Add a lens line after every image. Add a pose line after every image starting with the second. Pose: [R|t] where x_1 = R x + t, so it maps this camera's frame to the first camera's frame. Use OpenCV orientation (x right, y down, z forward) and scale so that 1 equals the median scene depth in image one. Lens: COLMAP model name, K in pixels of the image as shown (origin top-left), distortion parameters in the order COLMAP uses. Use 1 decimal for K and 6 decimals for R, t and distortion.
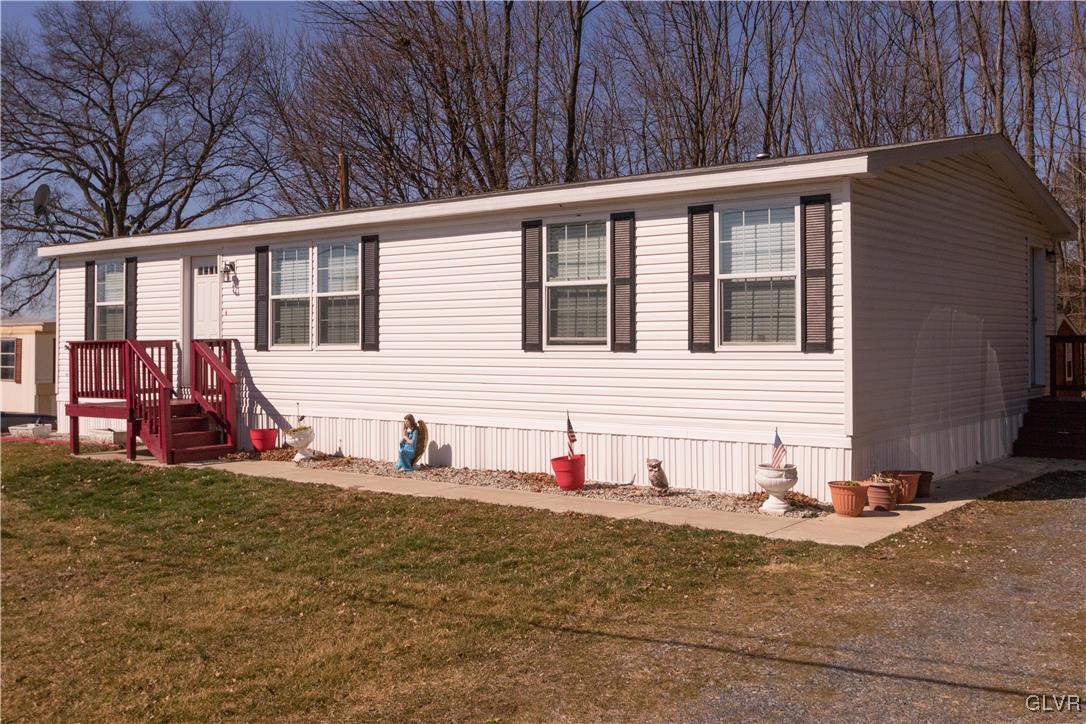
lens RADIAL K [[1080.0, 0, 543.0], [0, 1080.0, 359.9], [0, 0, 1]] dist [-0.000734, 0.000000]
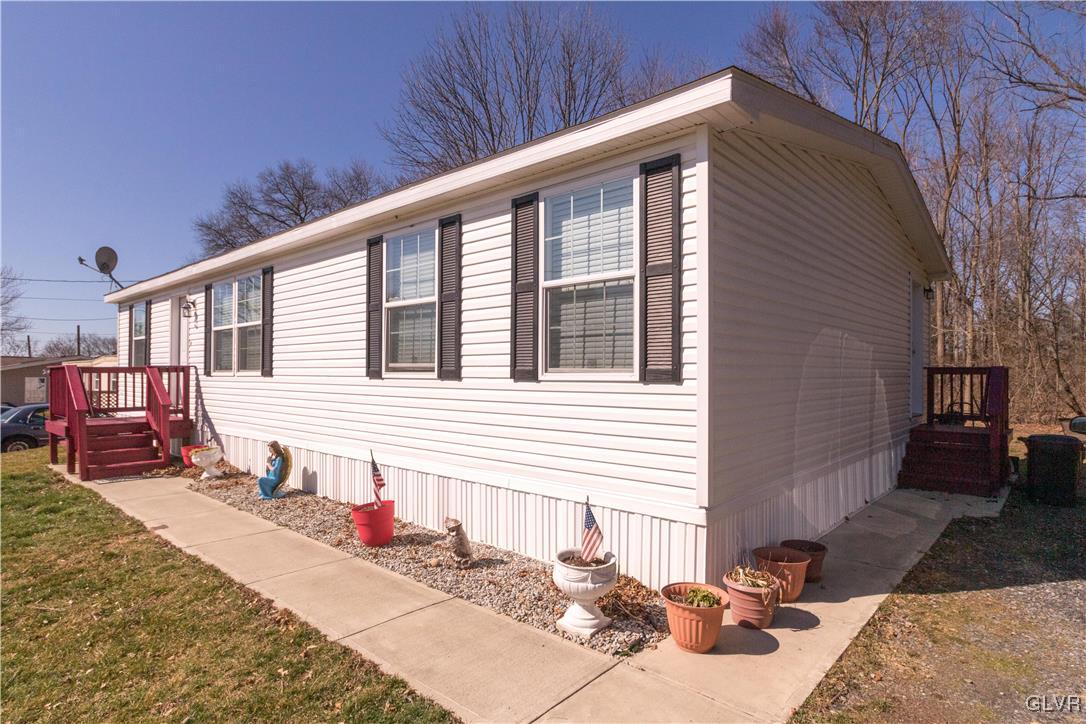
lens RADIAL K [[579.5, 0, 541.9], [0, 579.5, 388.0], [0, 0, 1]] dist [-0.004843, 0.000222]
pose [[0.997210, 0.008082, -0.074209, 0.172245], [-0.007394, 0.999927, 0.009538, -0.005830], [0.074280, -0.008963, 0.997197, 0.519738]]
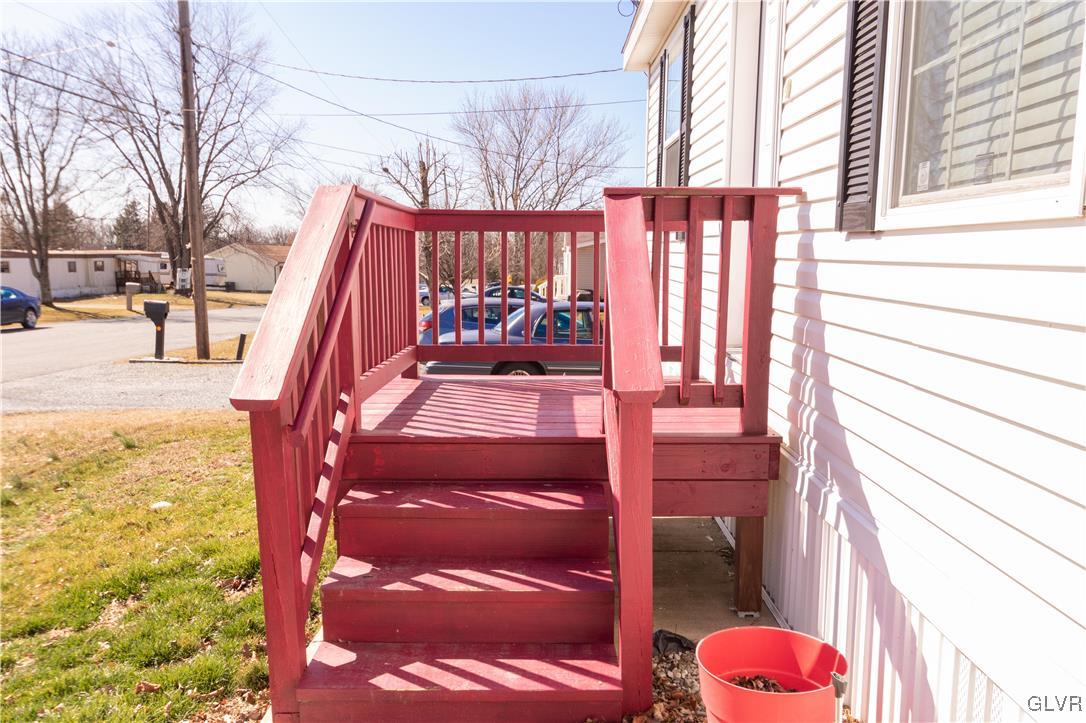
lens RADIAL K [[870.3, 0, 542.6], [0, 870.3, 365.2], [0, 0, 1]] dist [0.000453, -0.000090]
pose [[0.604621, 0.105712, -0.789467, -0.206457], [-0.011569, 0.992215, 0.124000, -0.005068], [0.796430, -0.065840, 0.601137, 1.068460]]
